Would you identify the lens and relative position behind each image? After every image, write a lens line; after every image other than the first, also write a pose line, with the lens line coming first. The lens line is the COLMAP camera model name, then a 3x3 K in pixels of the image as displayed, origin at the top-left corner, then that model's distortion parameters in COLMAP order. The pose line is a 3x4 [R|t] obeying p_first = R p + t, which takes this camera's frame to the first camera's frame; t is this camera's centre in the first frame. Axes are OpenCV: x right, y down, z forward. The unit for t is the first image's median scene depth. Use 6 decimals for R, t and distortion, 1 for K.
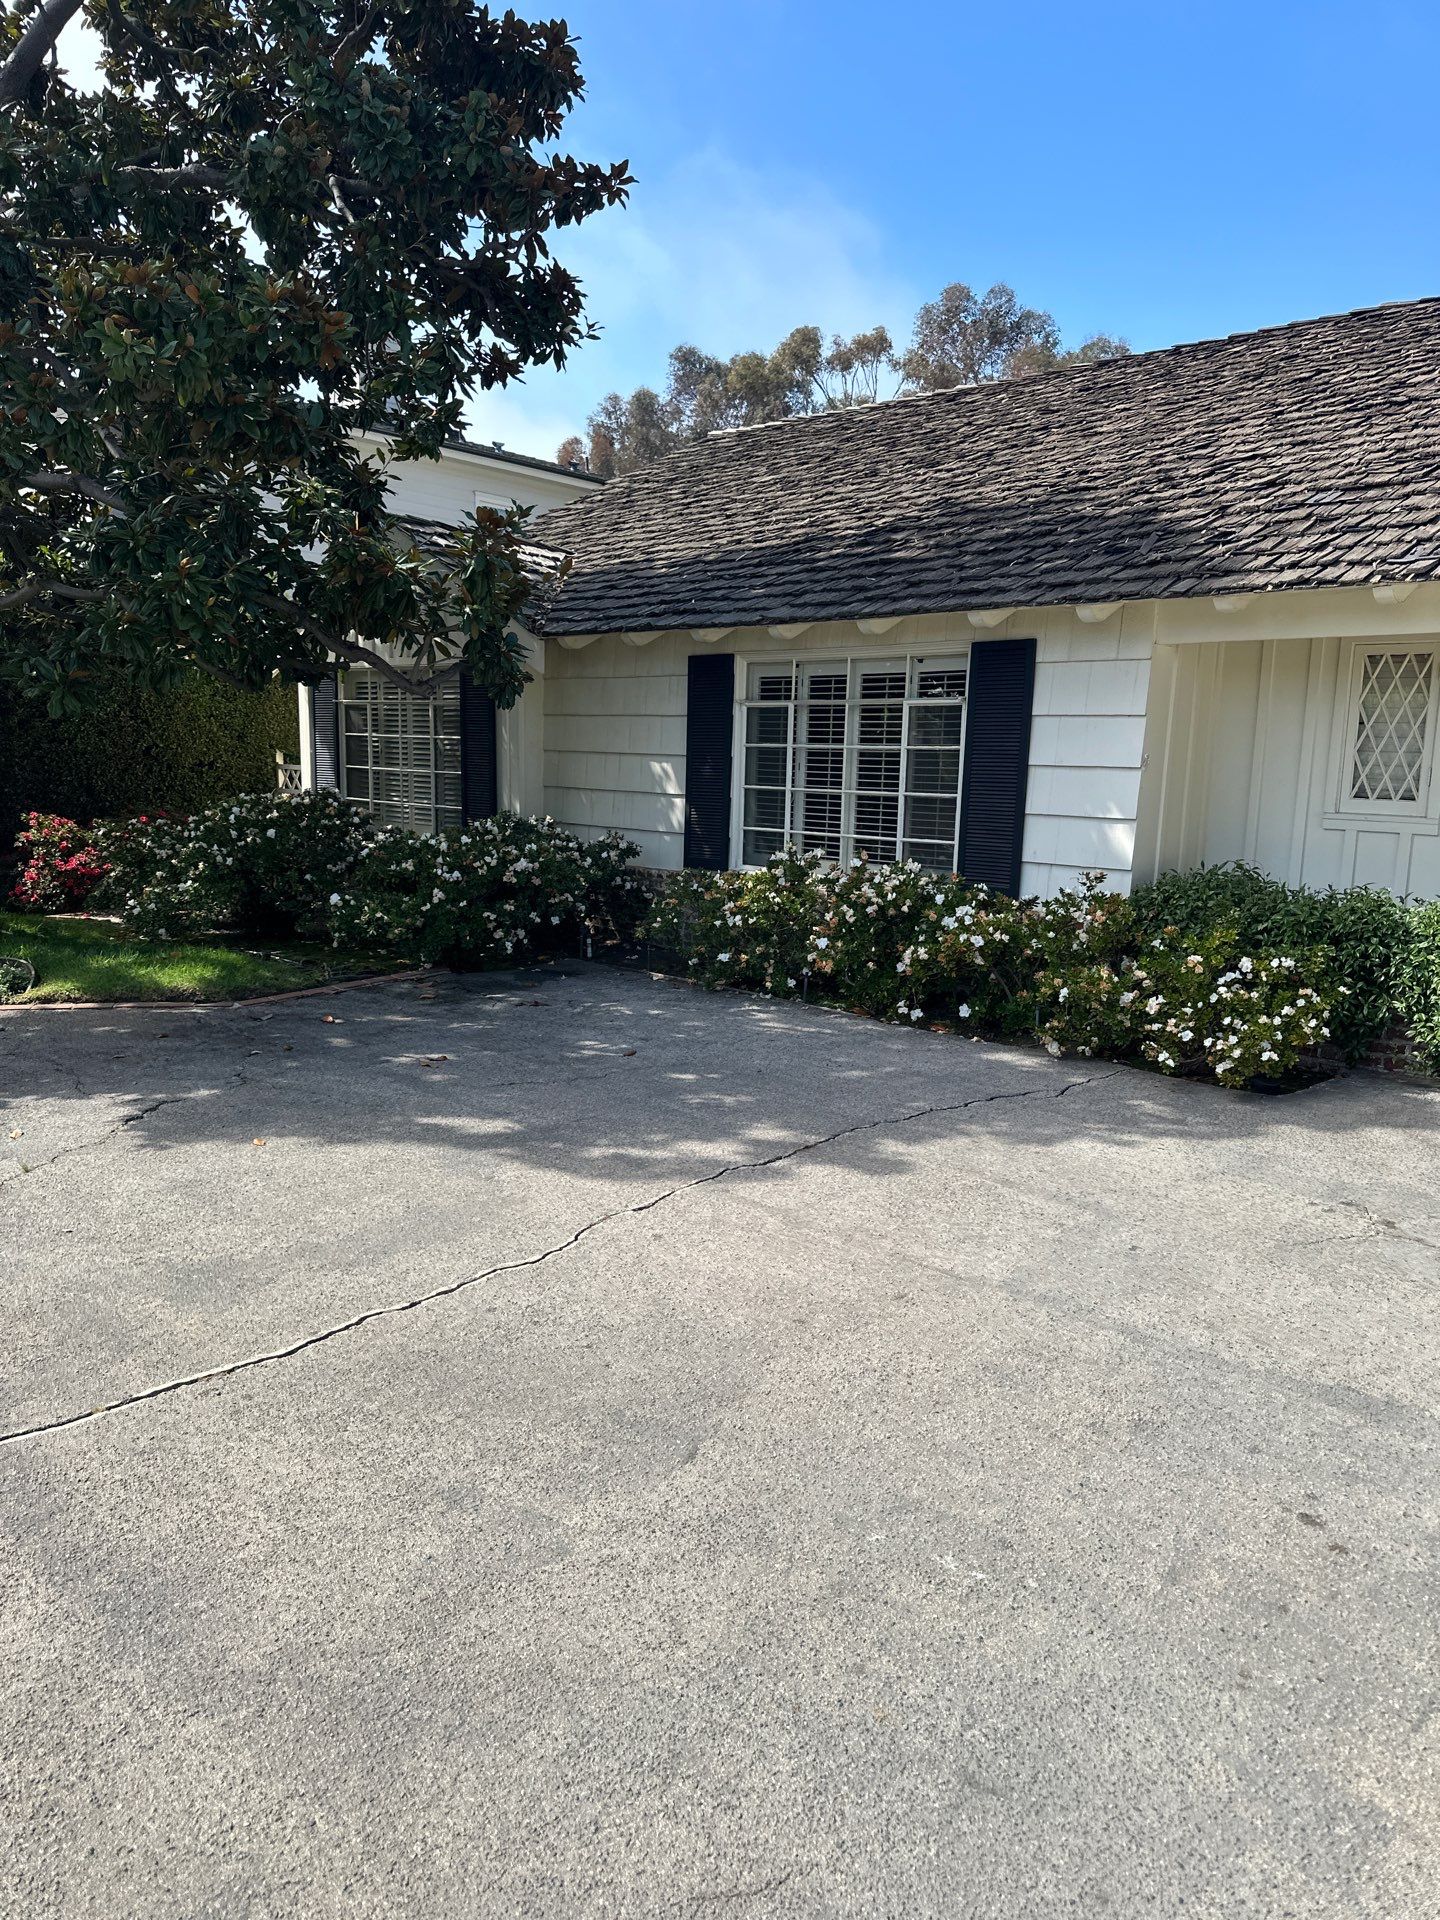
lens RADIAL K [[1314.0, 0, 725.4], [0, 1314.0, 971.1], [0, 0, 1]] dist [0.164083, -0.326210]
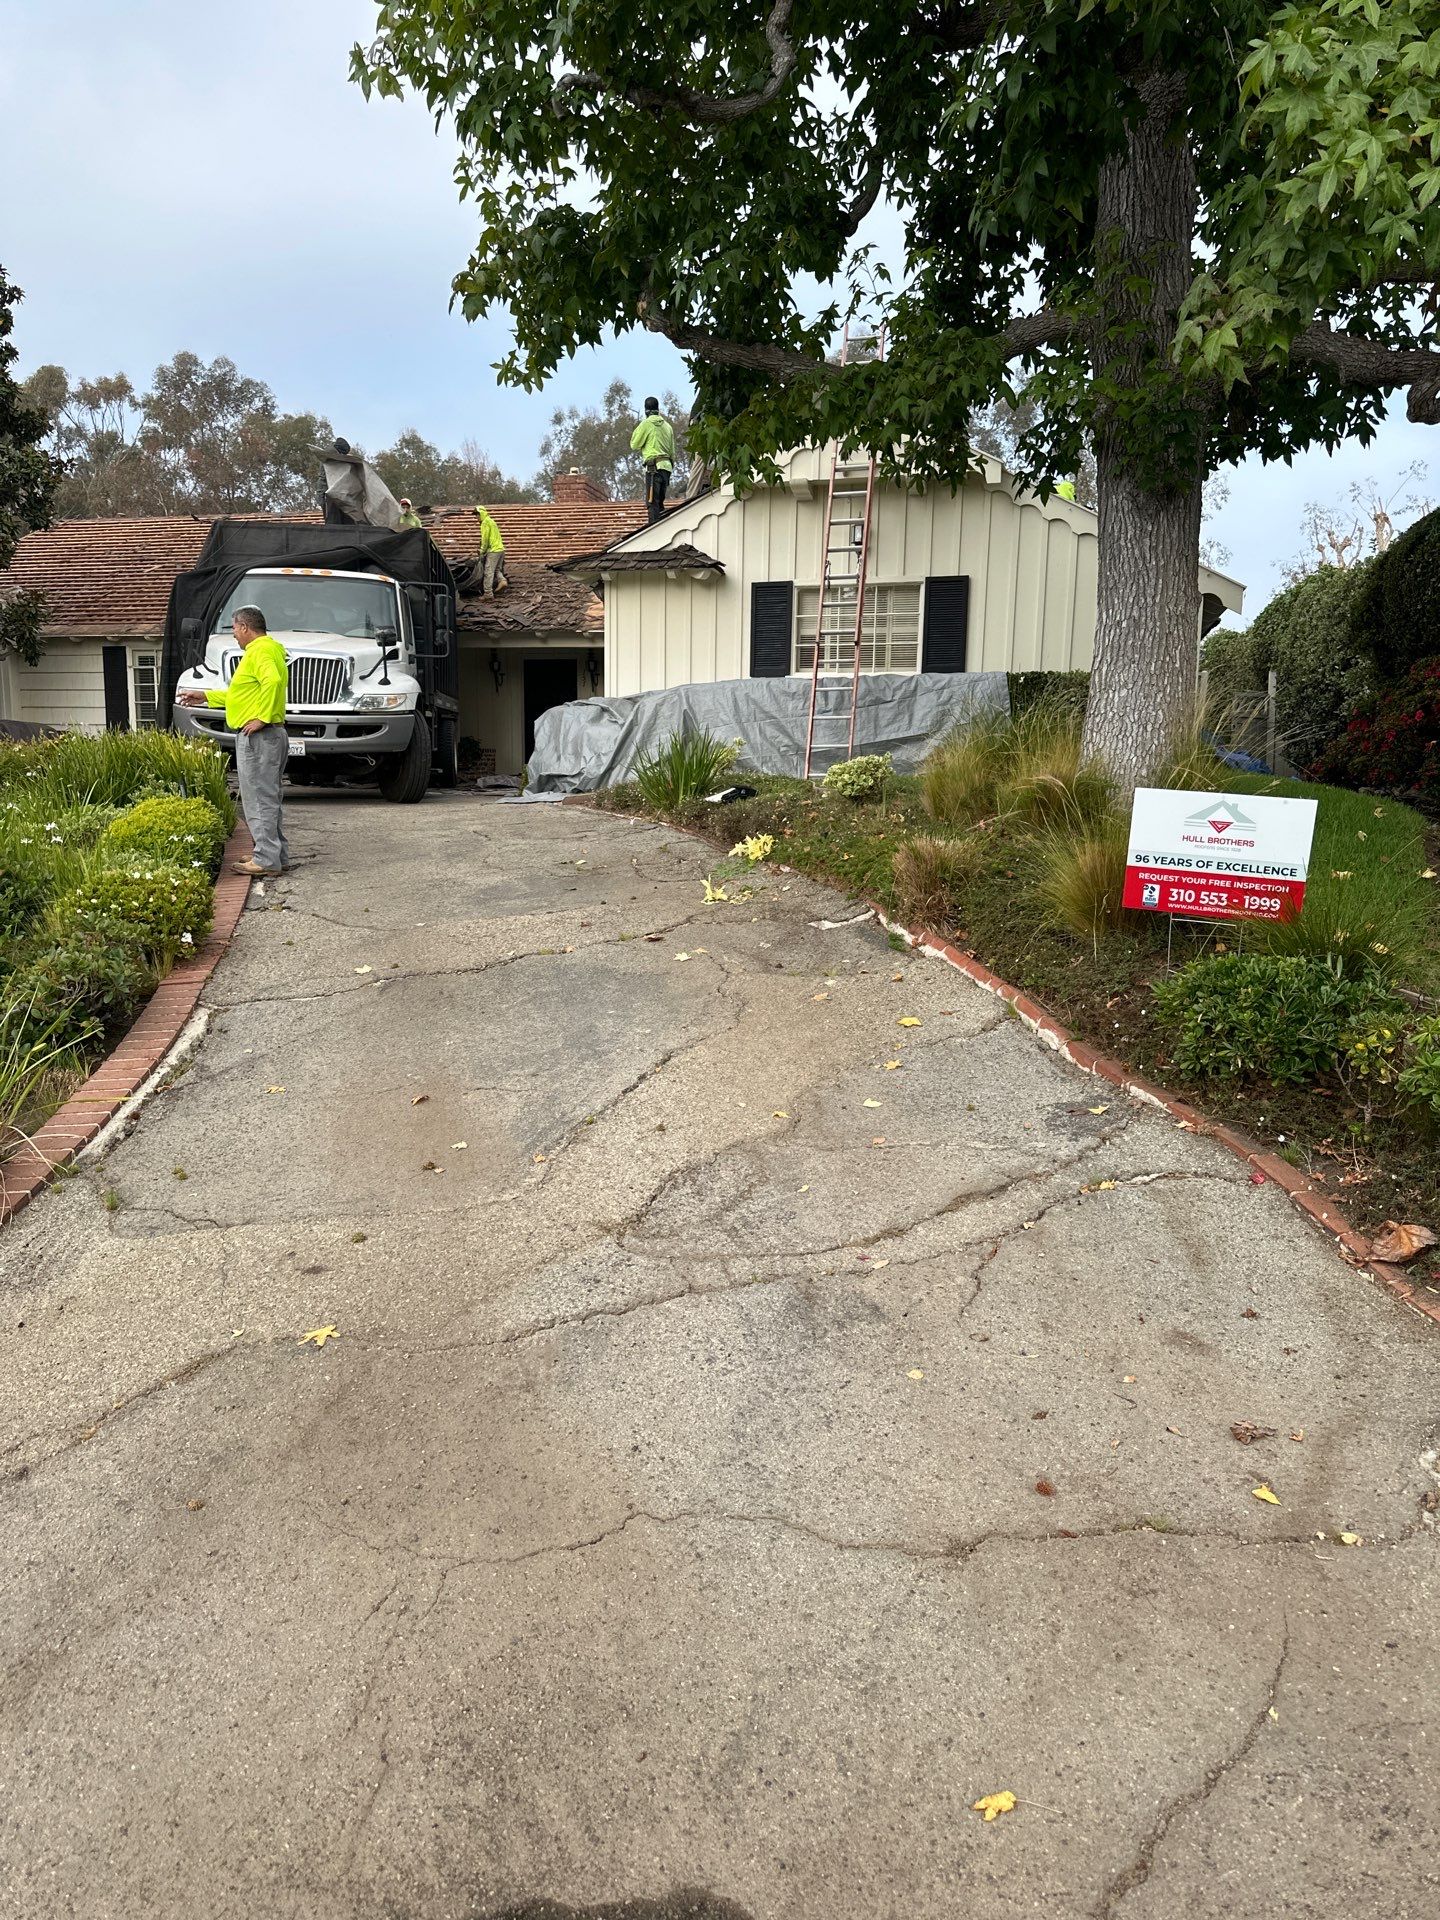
lens RADIAL K [[1365.4, 0, 720.0], [0, 1365.4, 960.0], [0, 0, 1]] dist [0.077666, -0.058467]
pose [[0.872961, -0.088212, 0.479748, -0.379588], [0.094348, 0.995474, 0.011362, 0.489985], [-0.478579, 0.035344, 0.877333, -2.080840]]
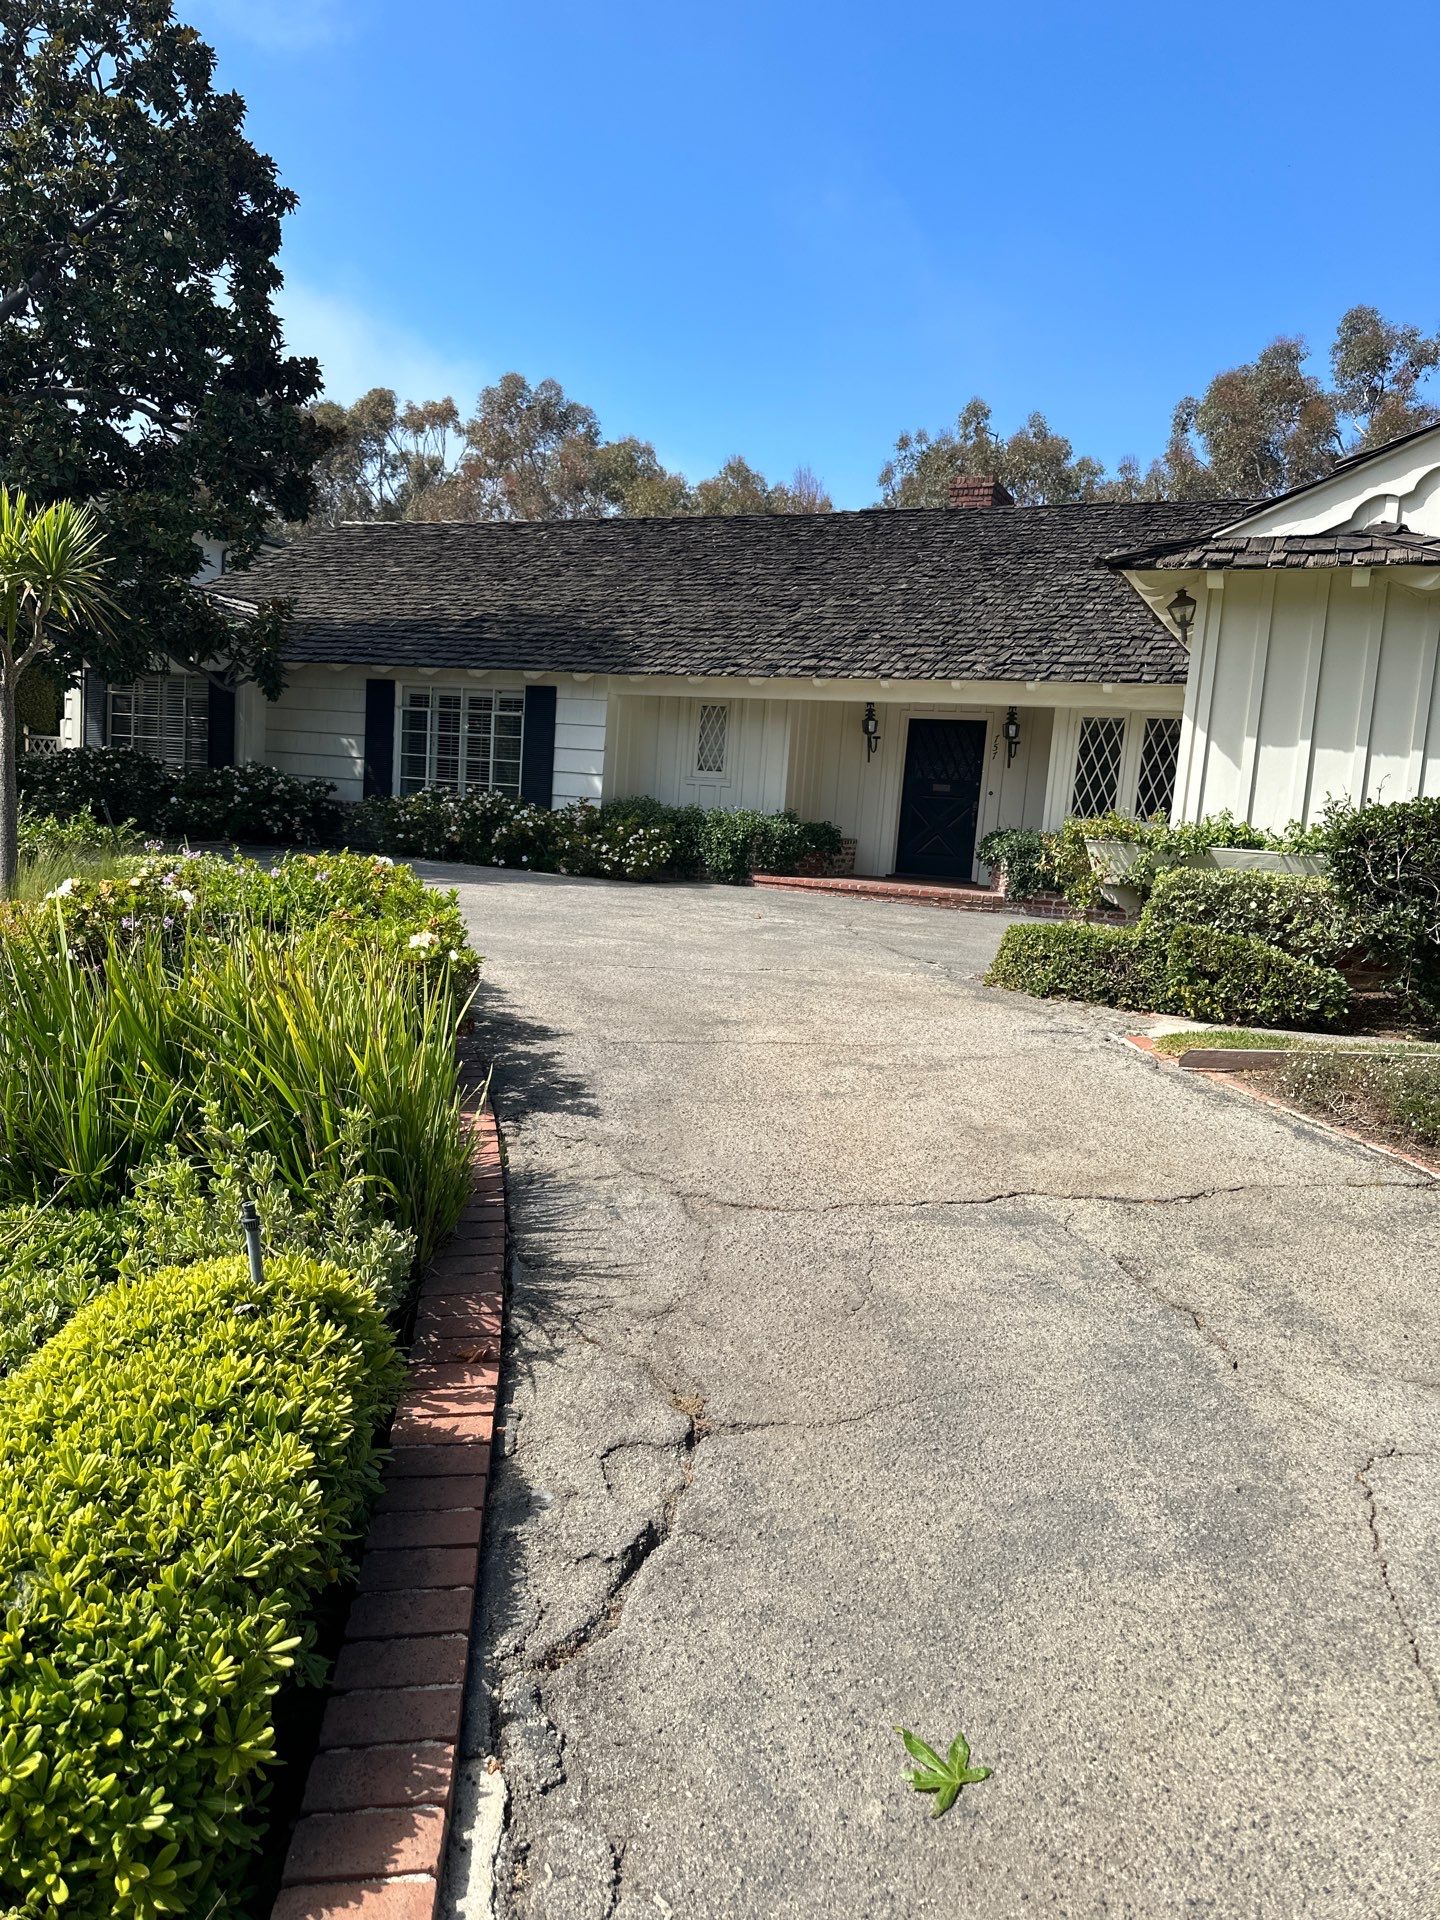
lens RADIAL K [[1338.5, 0, 727.5], [0, 1338.5, 957.9], [0, 0, 1]] dist [0.166384, -0.296109]
pose [[0.947986, 0.001424, 0.318309, -0.189019], [0.009017, 0.999468, -0.031328, 0.249726], [-0.318185, 0.032568, 0.947469, -1.098725]]
